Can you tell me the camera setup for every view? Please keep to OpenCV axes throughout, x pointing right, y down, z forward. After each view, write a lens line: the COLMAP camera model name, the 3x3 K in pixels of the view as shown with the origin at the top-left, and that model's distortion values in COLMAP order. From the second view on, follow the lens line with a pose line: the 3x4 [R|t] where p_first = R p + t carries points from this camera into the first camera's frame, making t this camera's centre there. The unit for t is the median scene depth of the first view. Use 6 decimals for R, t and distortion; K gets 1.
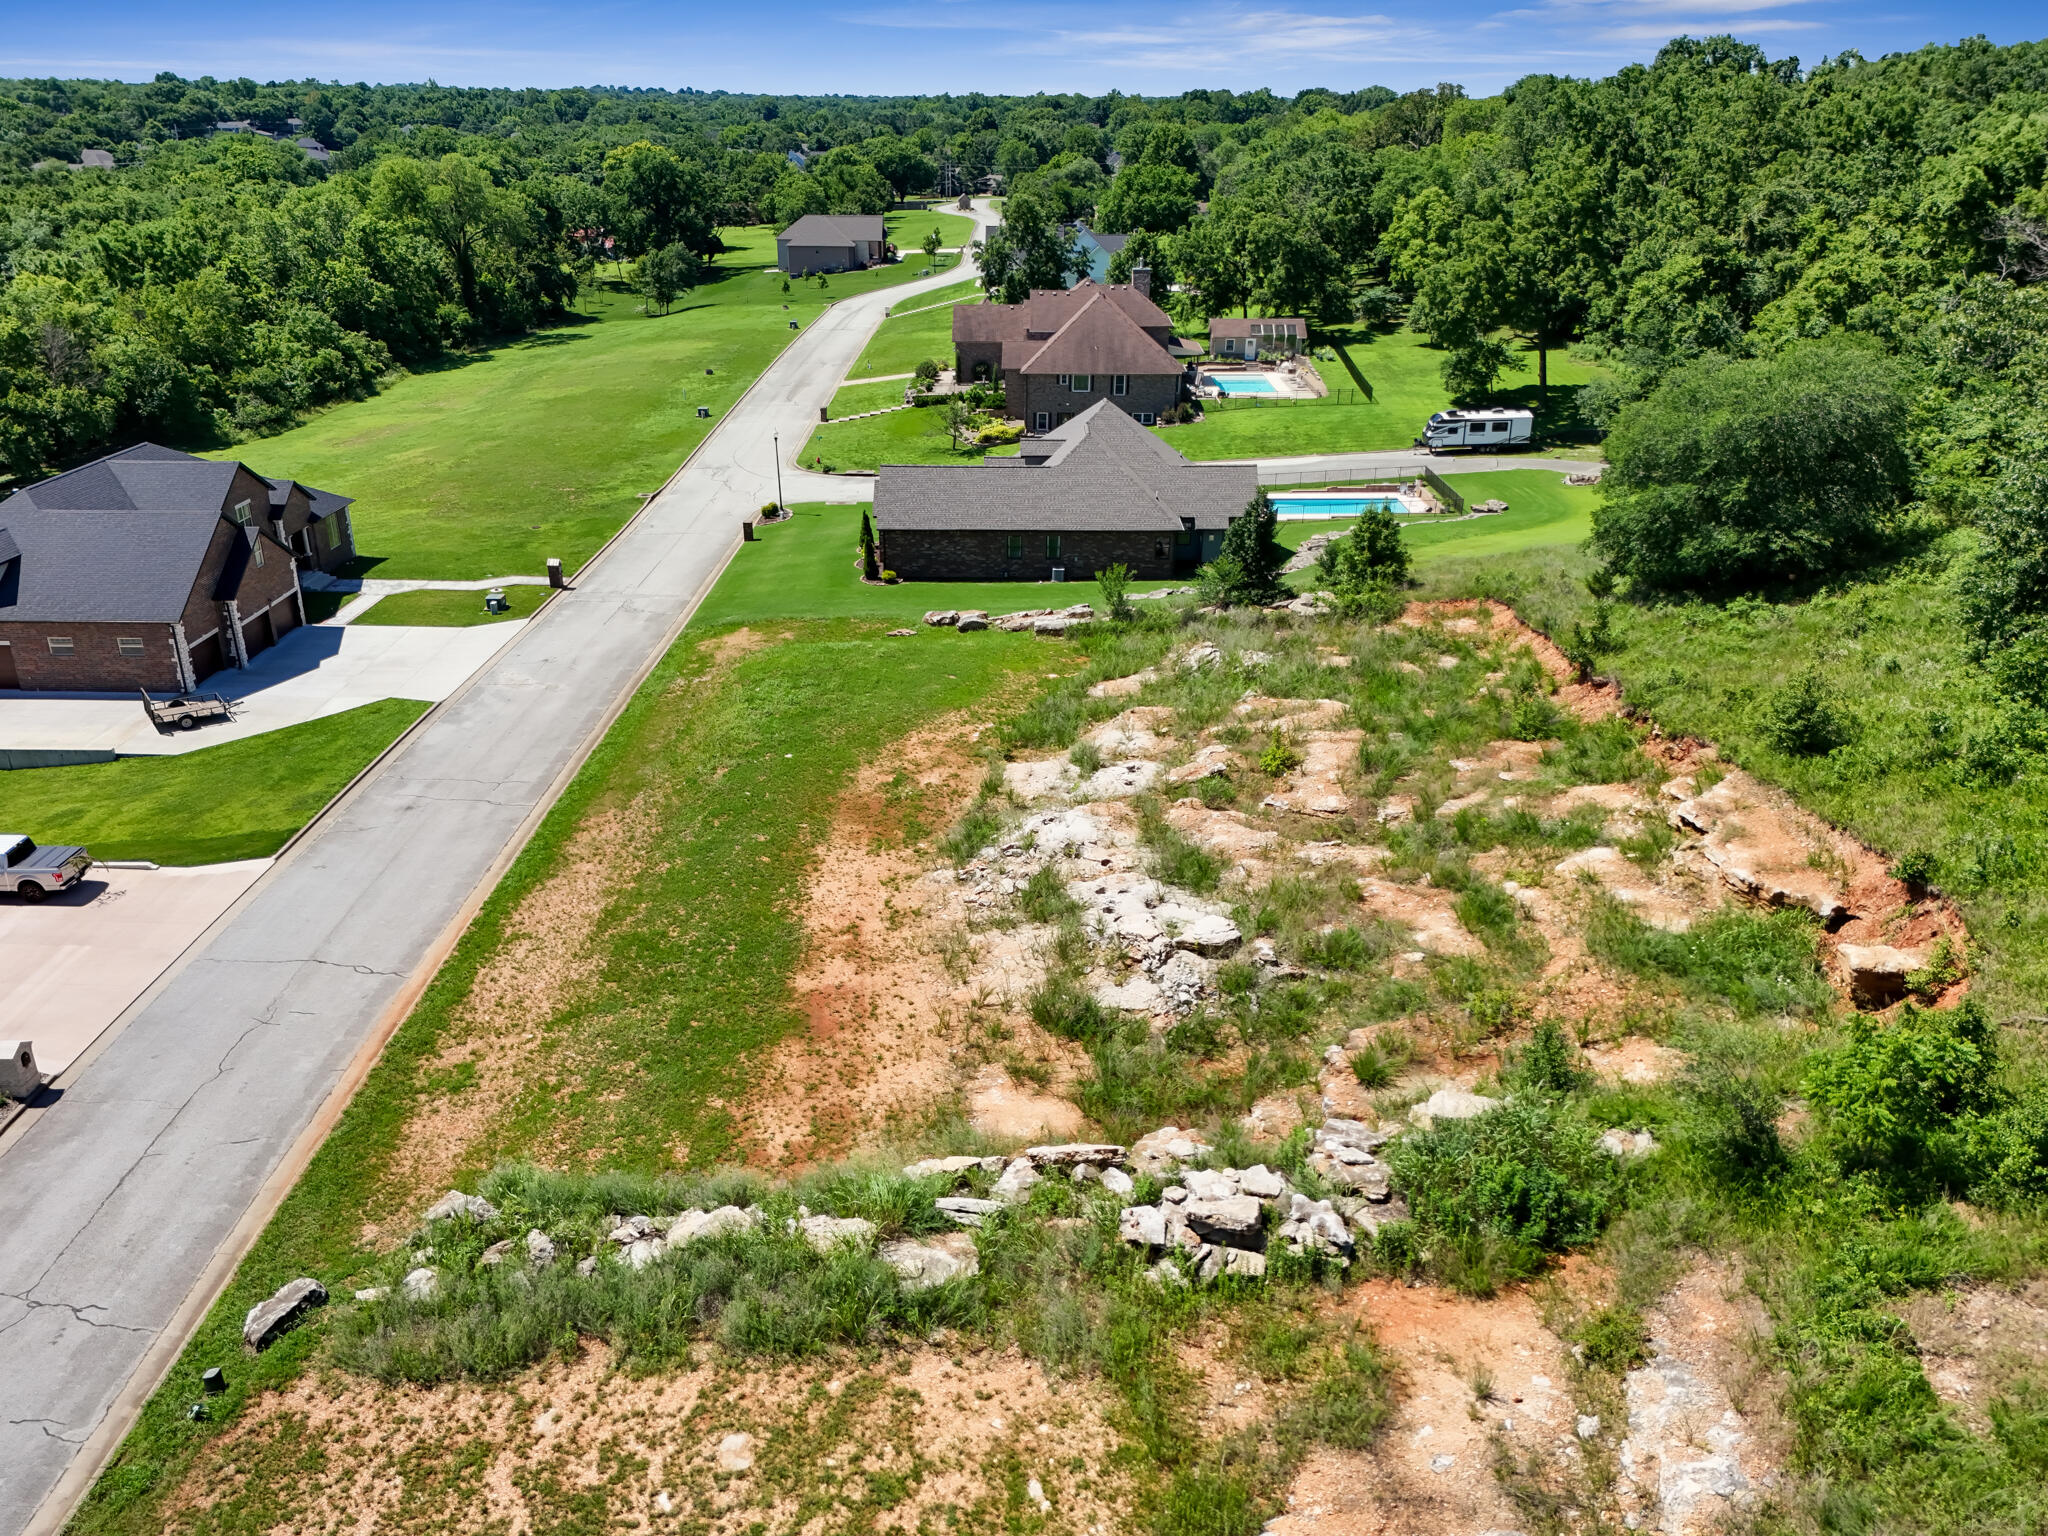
lens RADIAL K [[1474.5, 0, 966.1], [0, 1474.5, 766.8], [0, 0, 1]] dist [0.075408, -0.072131]
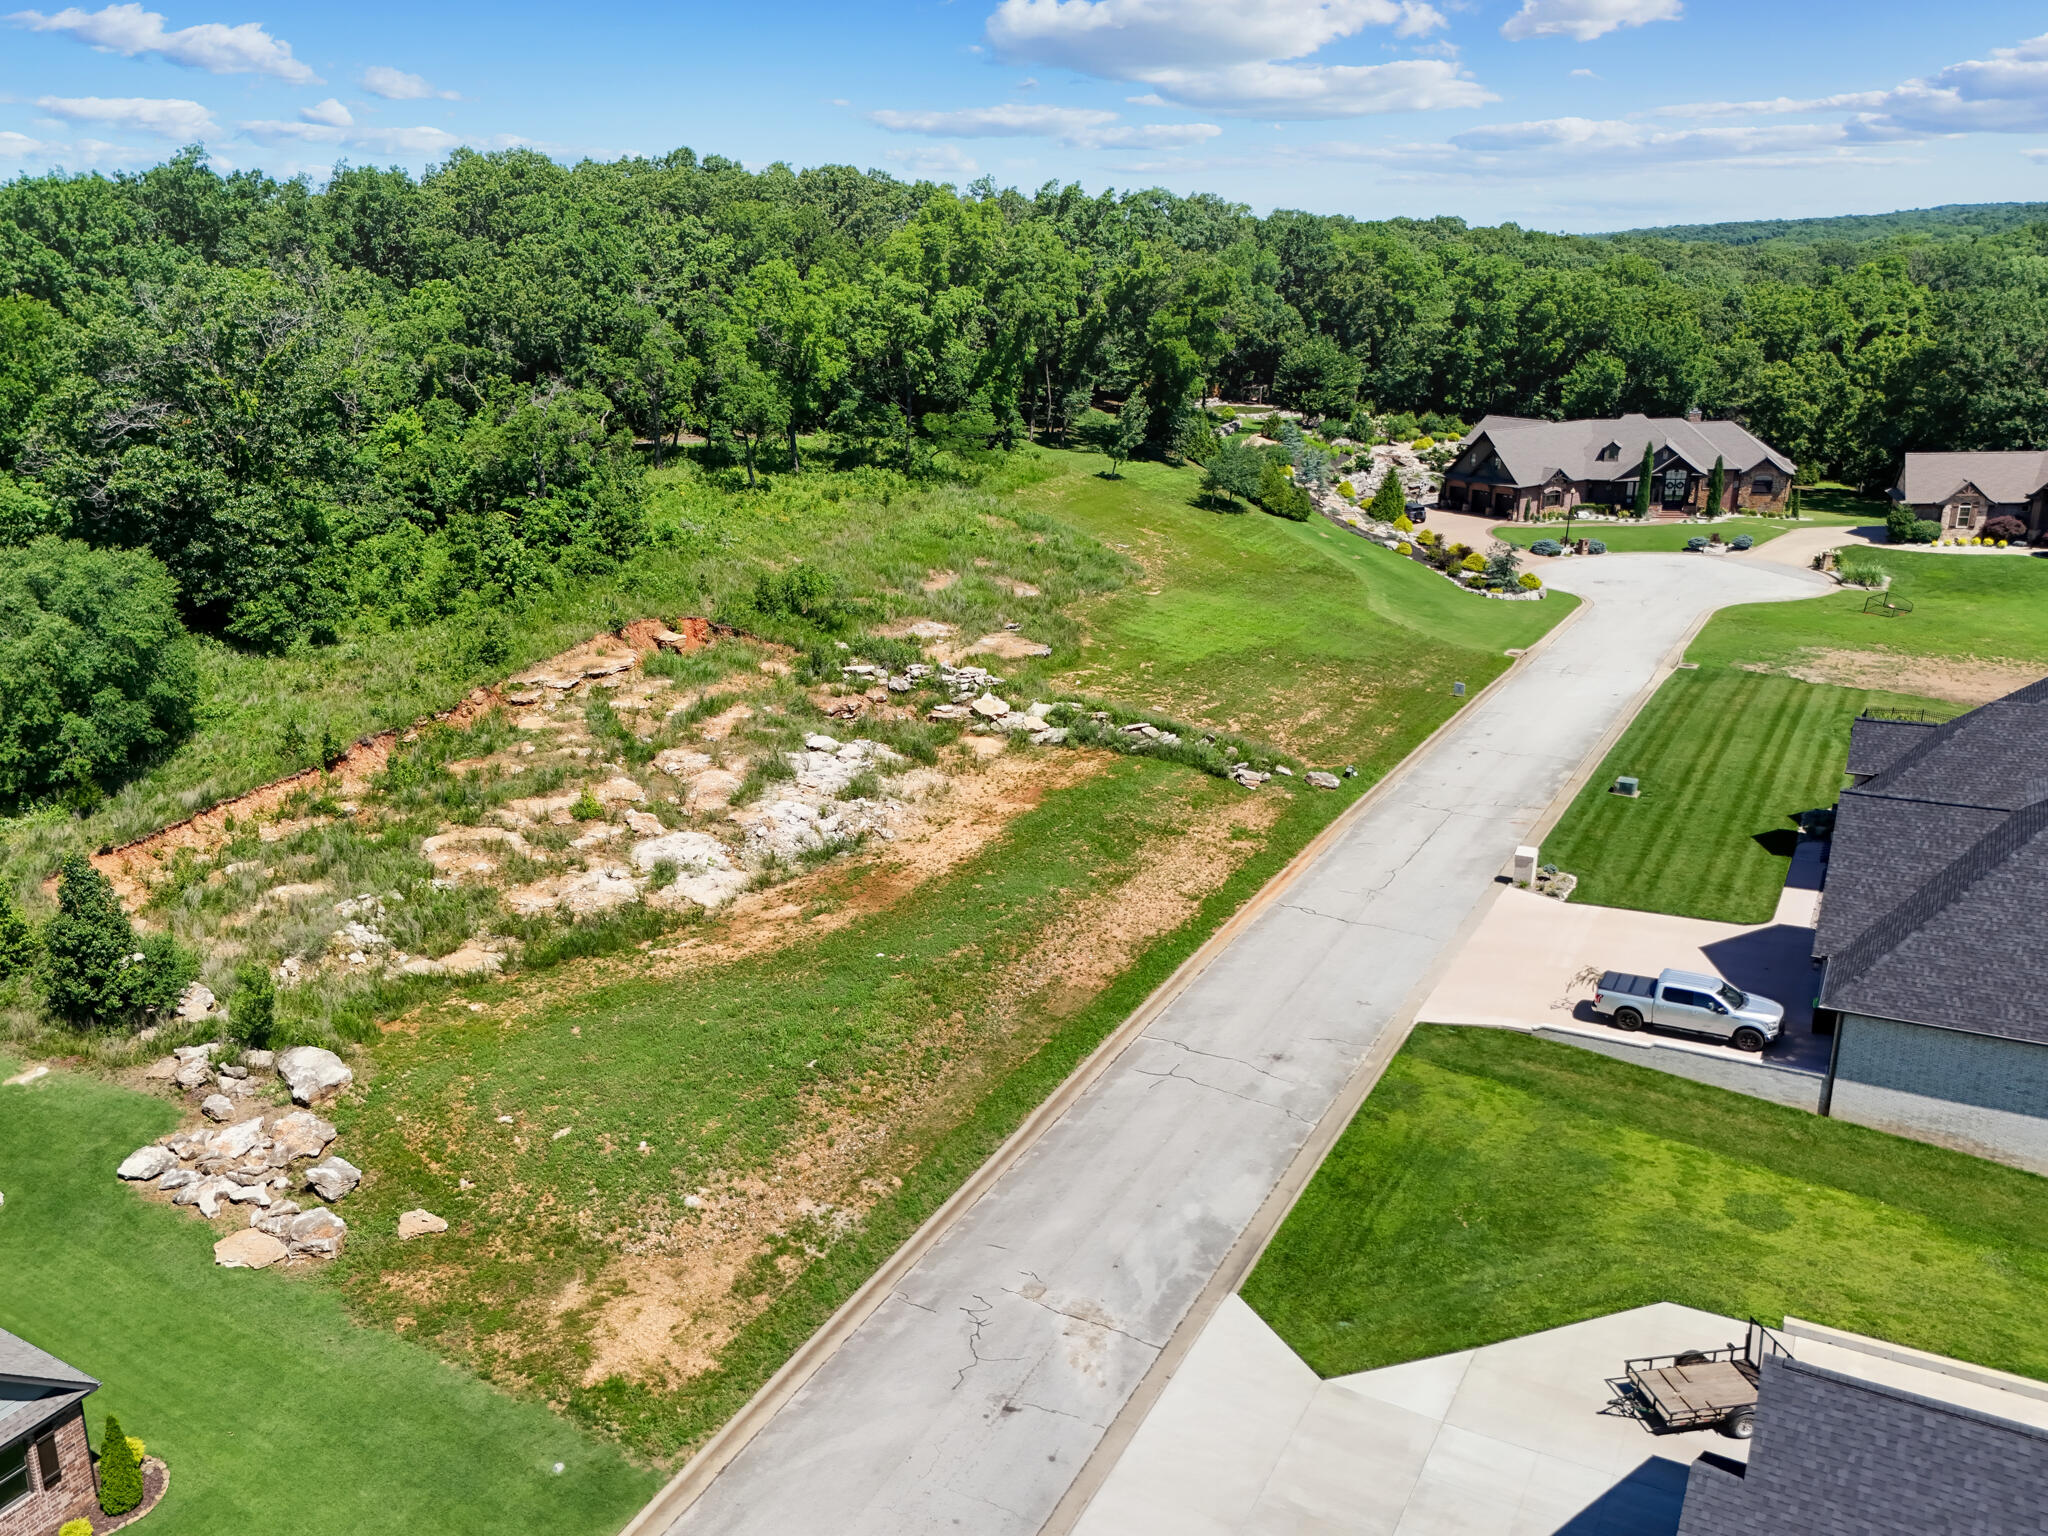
lens RADIAL K [[1608.5, 0, 896.8], [0, 1608.5, 762.5], [0, 0, 1]] dist [0.046719, -0.009894]
pose [[-0.854405, -0.108865, 0.508076, -0.716454], [0.255182, 0.763854, 0.592797, -0.792962], [-0.452630, 0.636141, -0.624861, 1.754124]]
